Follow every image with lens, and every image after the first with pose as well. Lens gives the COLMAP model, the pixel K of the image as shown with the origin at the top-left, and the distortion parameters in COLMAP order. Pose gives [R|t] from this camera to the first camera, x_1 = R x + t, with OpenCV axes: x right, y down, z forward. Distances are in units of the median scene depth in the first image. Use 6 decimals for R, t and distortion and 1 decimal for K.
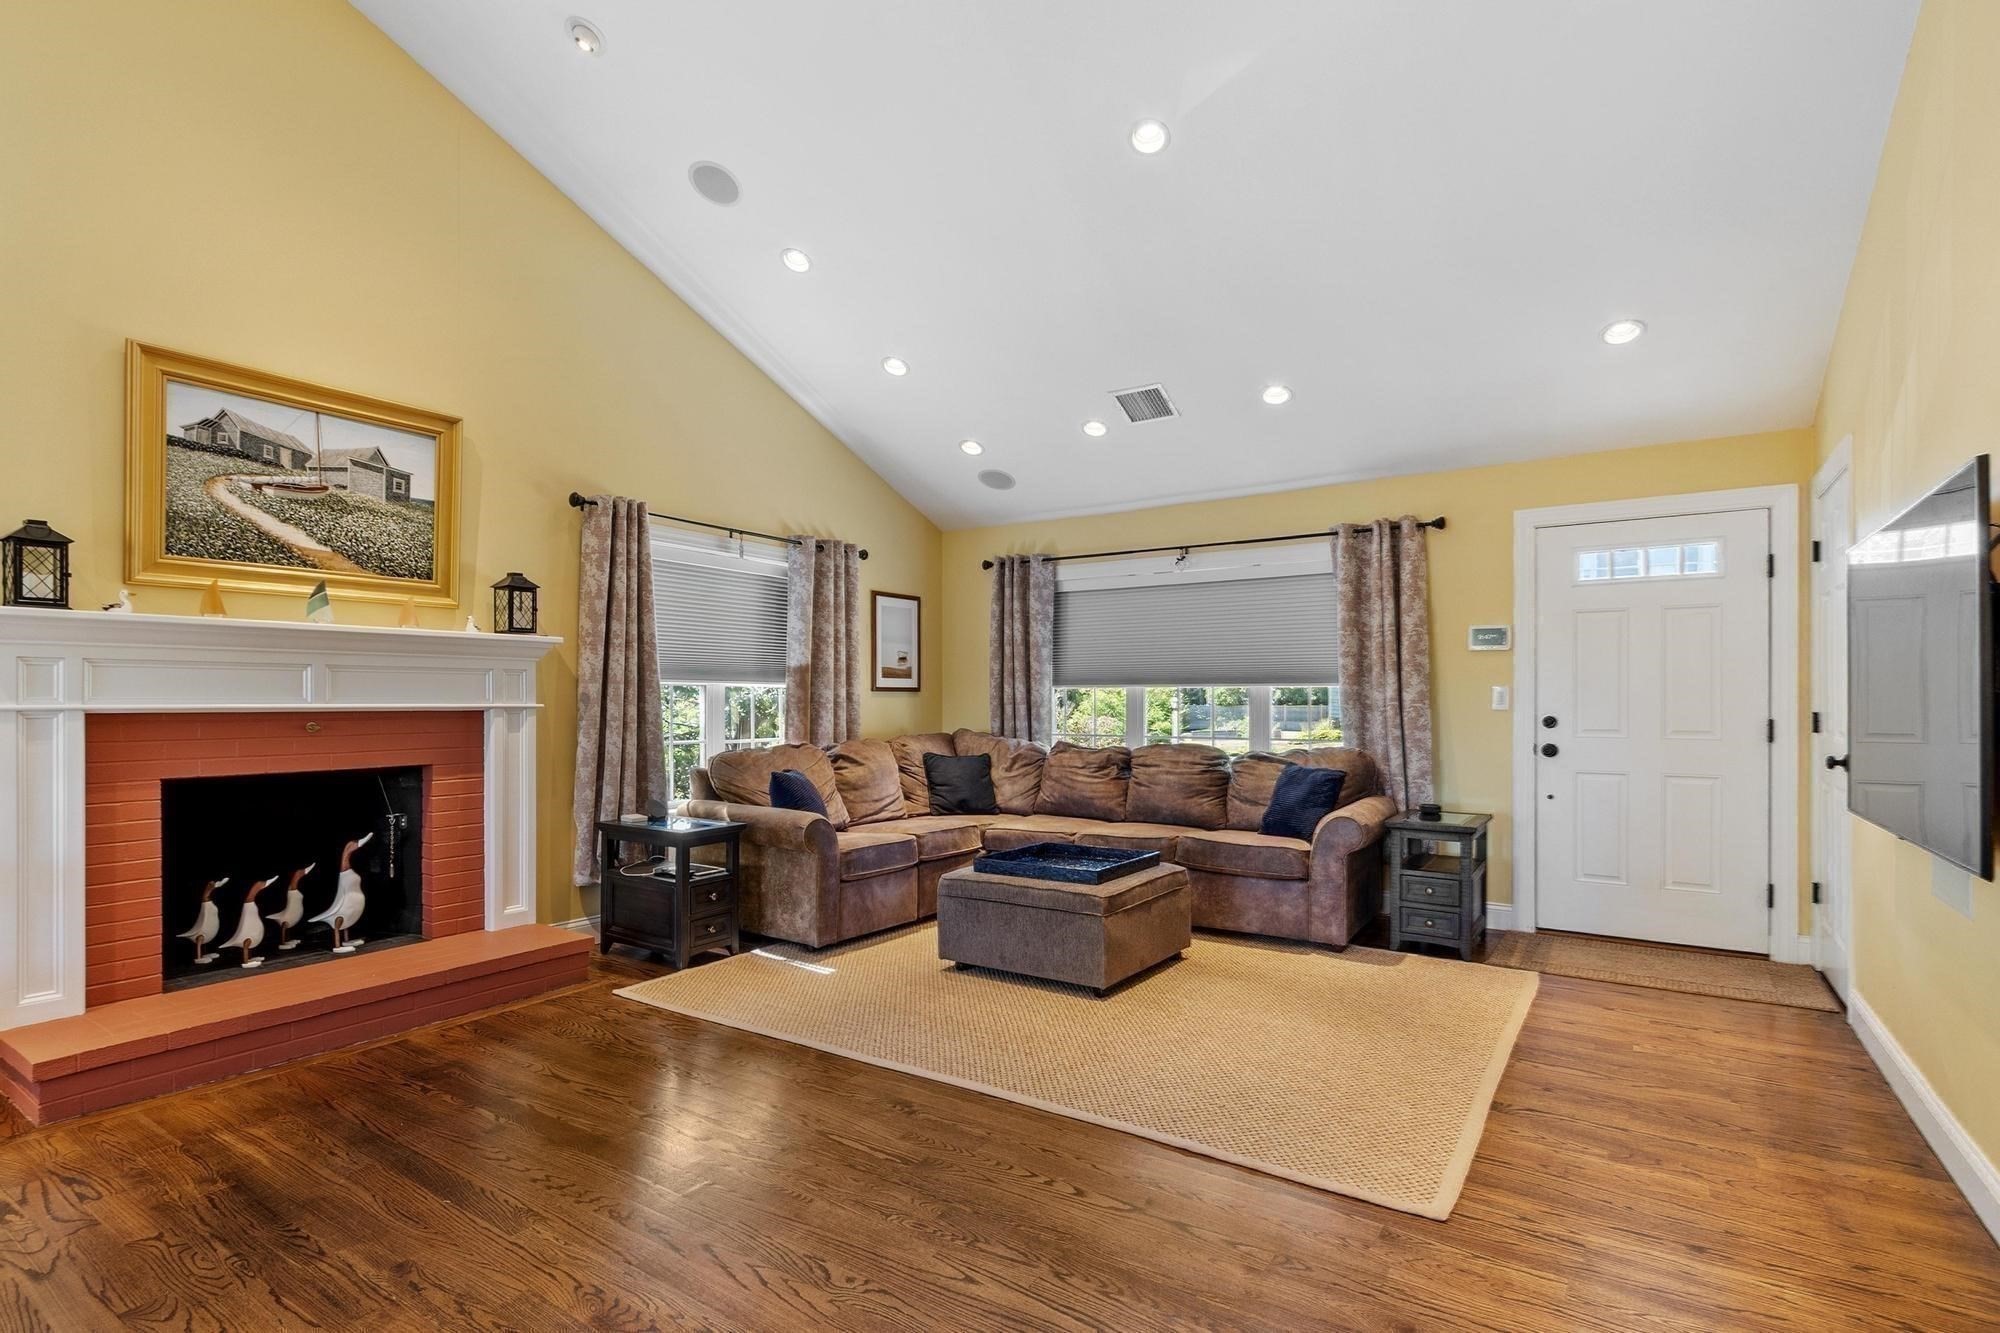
lens RADIAL K [[947.8, 0, 995.4], [0, 947.8, 700.5], [0, 0, 1]] dist [-0.000866, -0.000170]
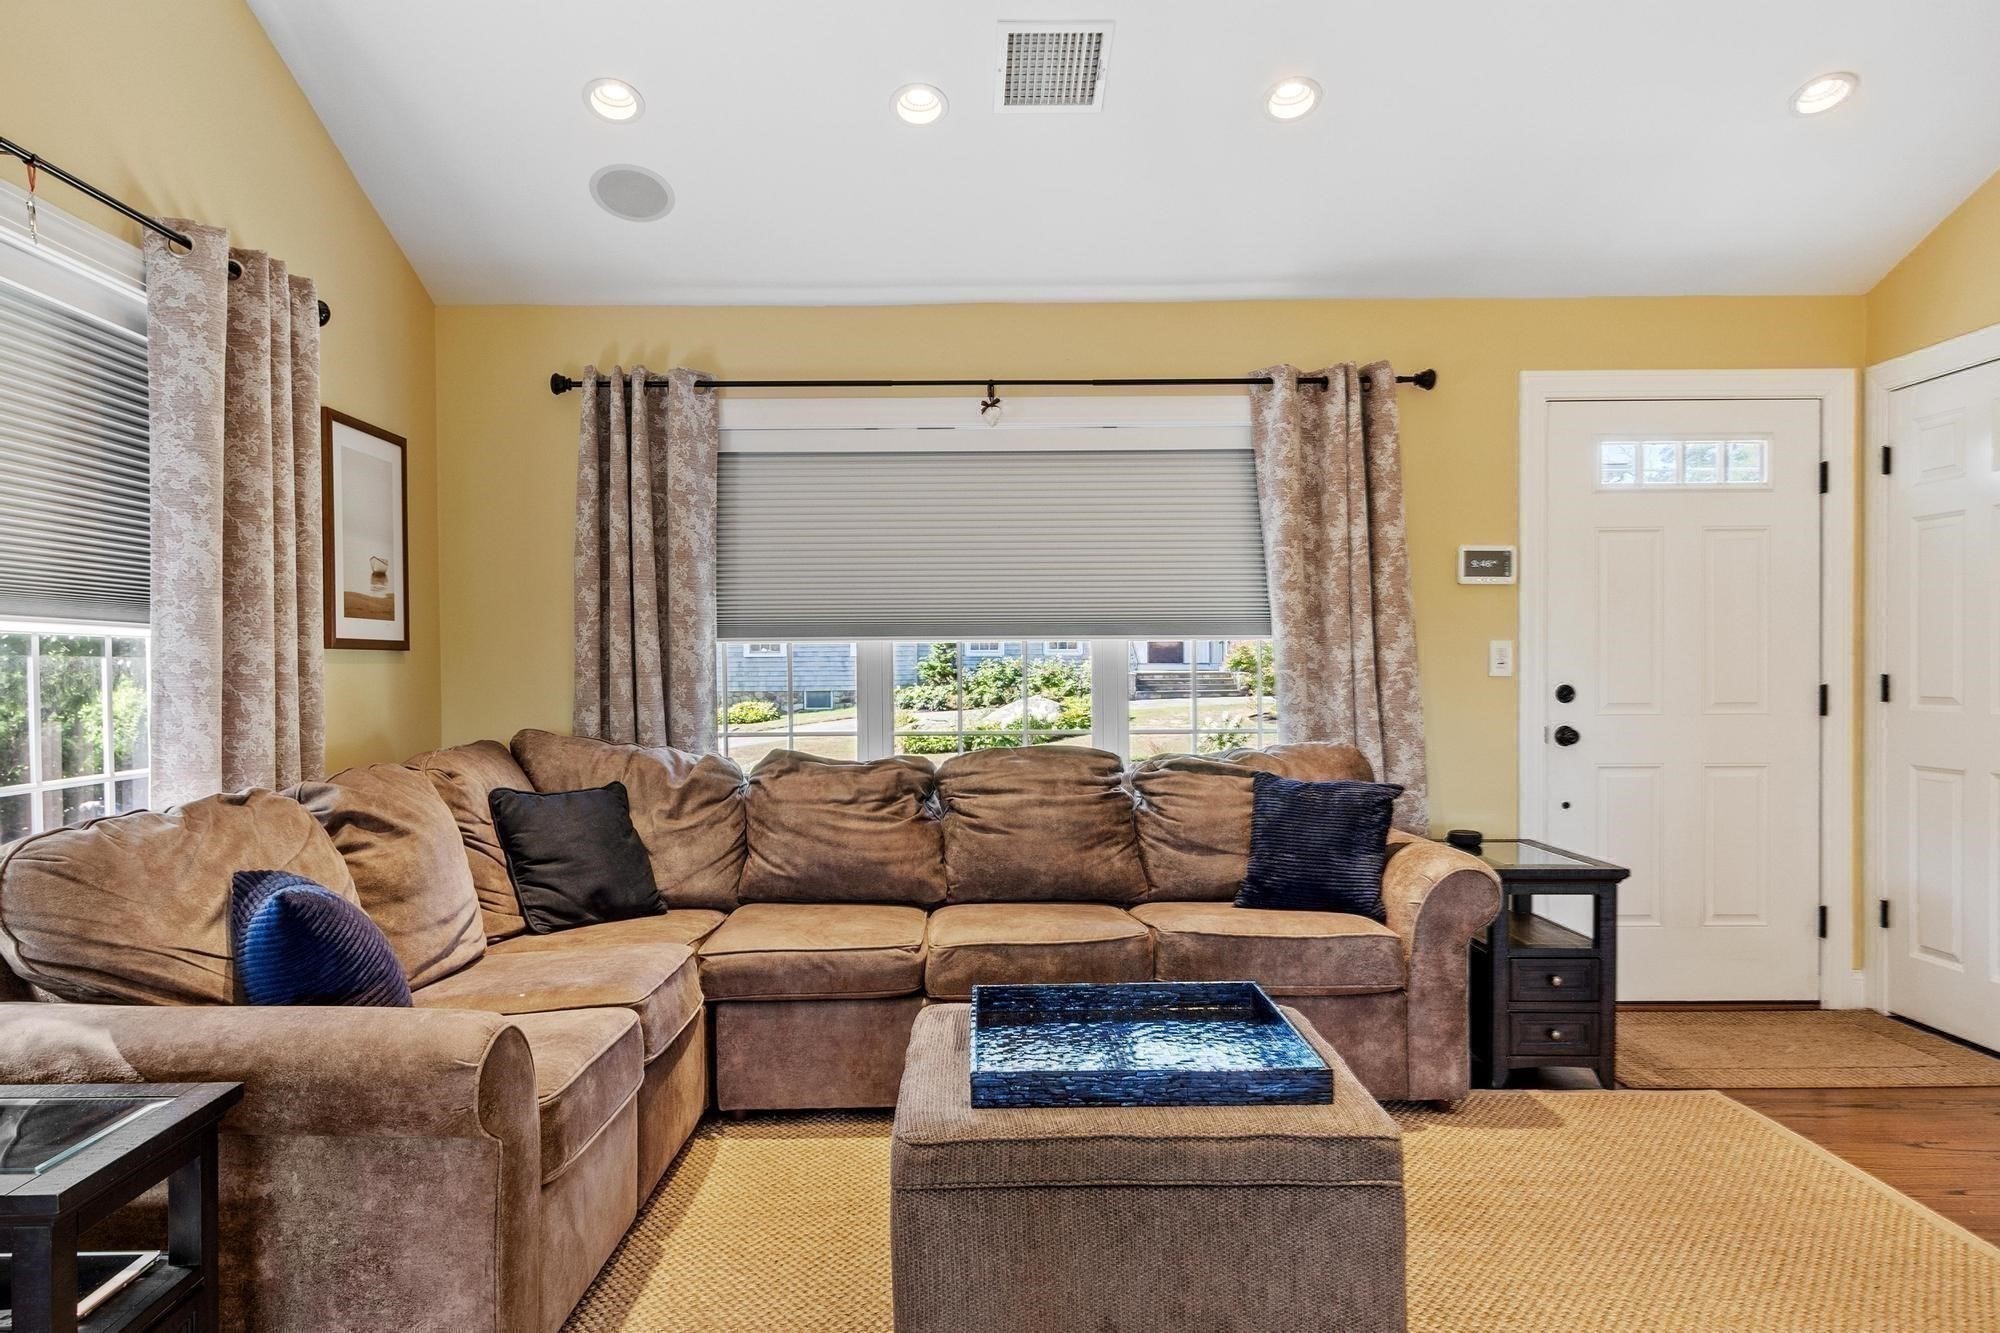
lens RADIAL K [[1255.9, 0, 948.5], [0, 1255.9, 686.9], [0, 0, 1]] dist [0.002028, -0.000364]
pose [[0.836012, -0.014833, 0.548511, -0.237955], [0.007484, 0.999850, 0.015630, 0.000764], [-0.548661, -0.008962, 0.835997, 0.447065]]
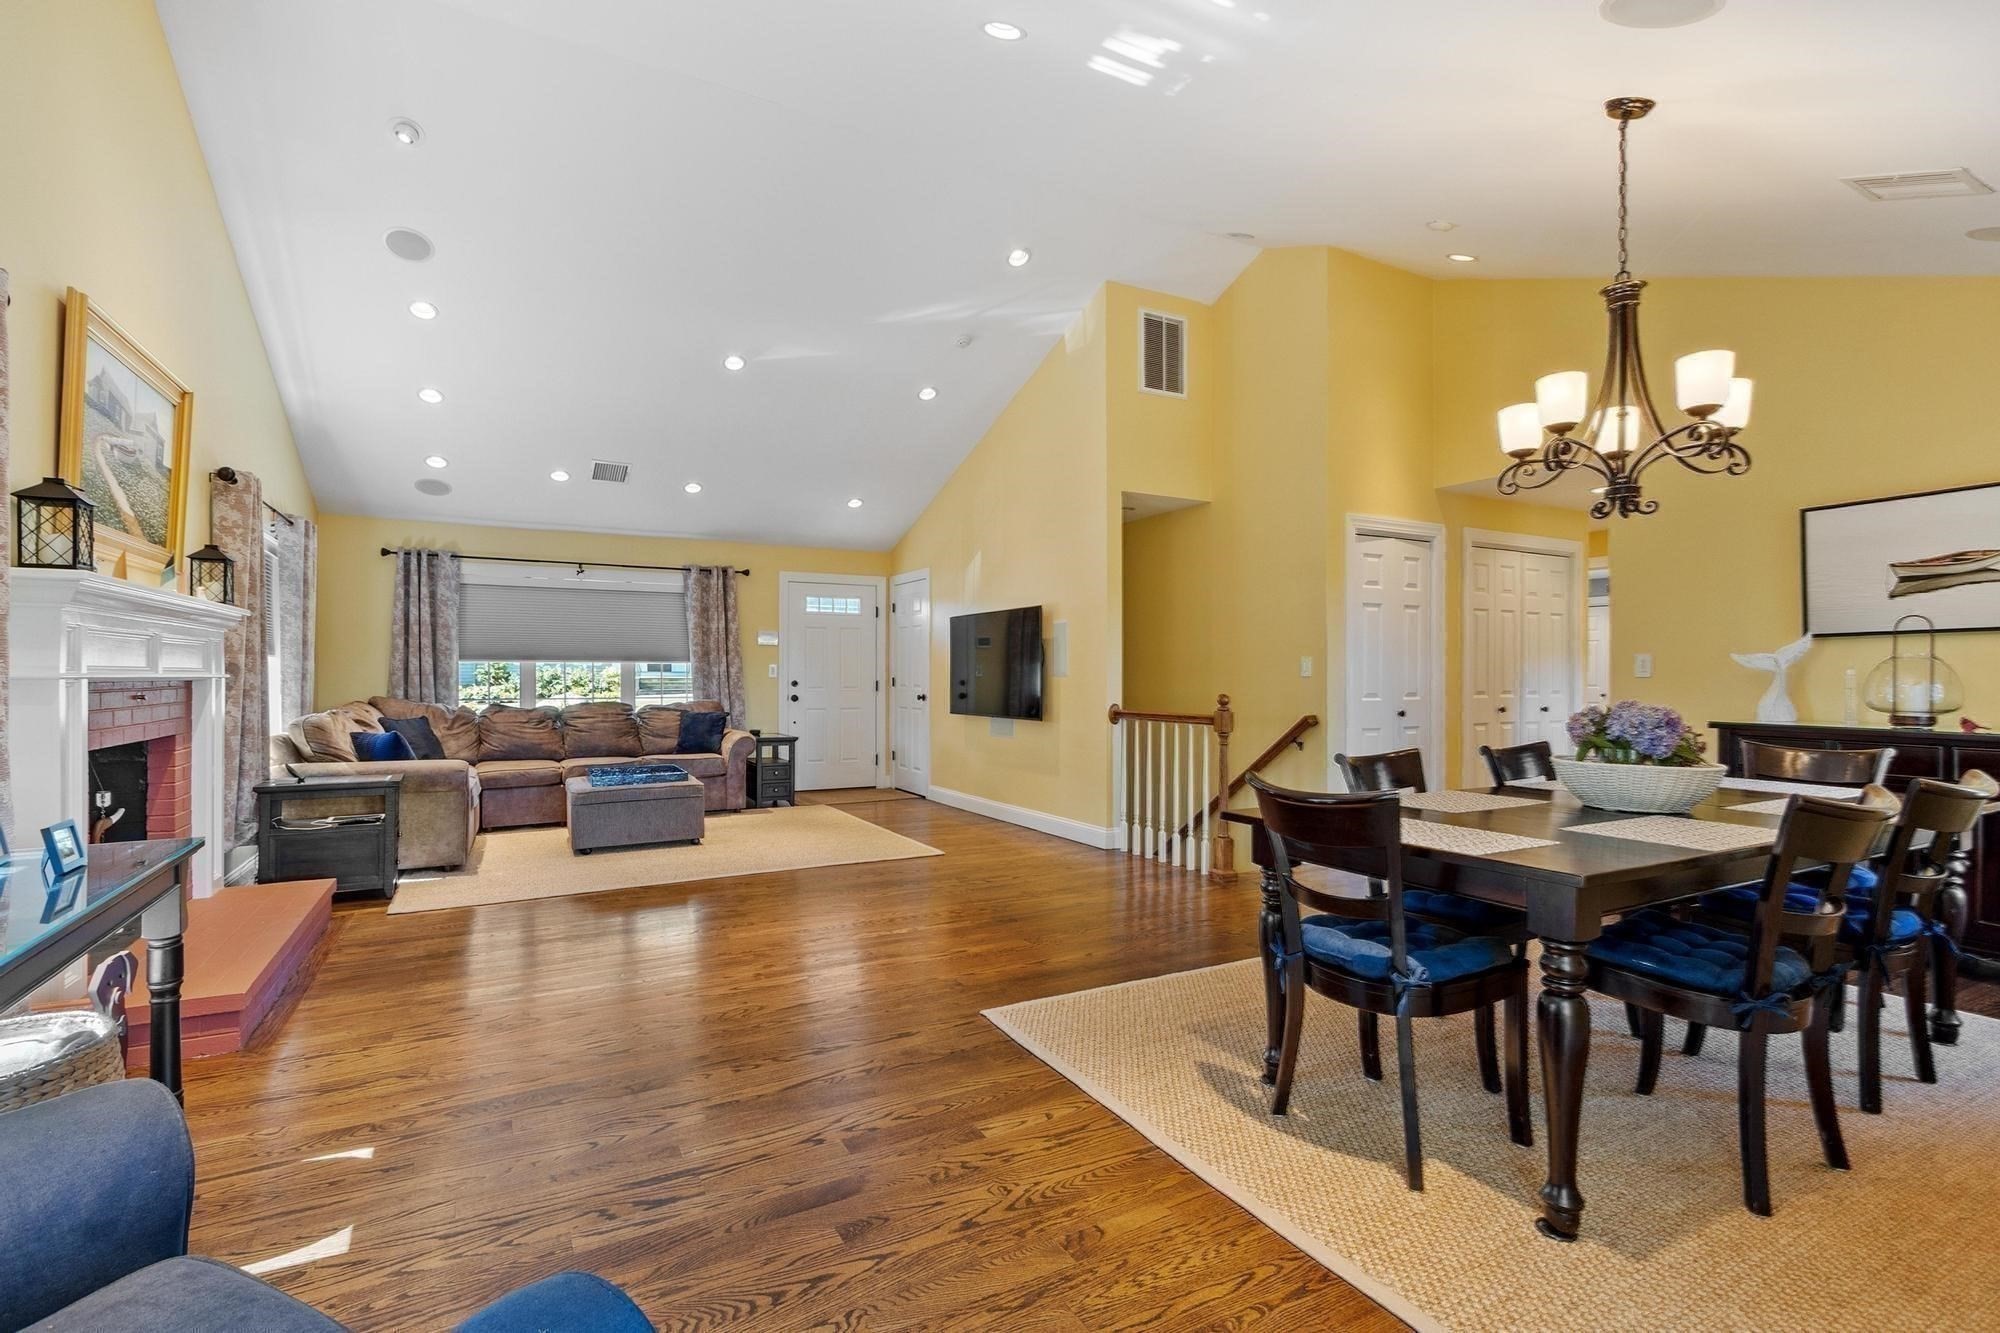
lens RADIAL K [[872.9, 0, 934.3], [0, 872.9, 673.9], [0, 0, 1]] dist [0.016746, 0.000161]
pose [[0.494236, -0.000098, 0.869328, -0.732654], [-0.000602, 1.000000, 0.000454, 0.002091], [-0.869328, -0.000748, 0.494236, -0.110071]]
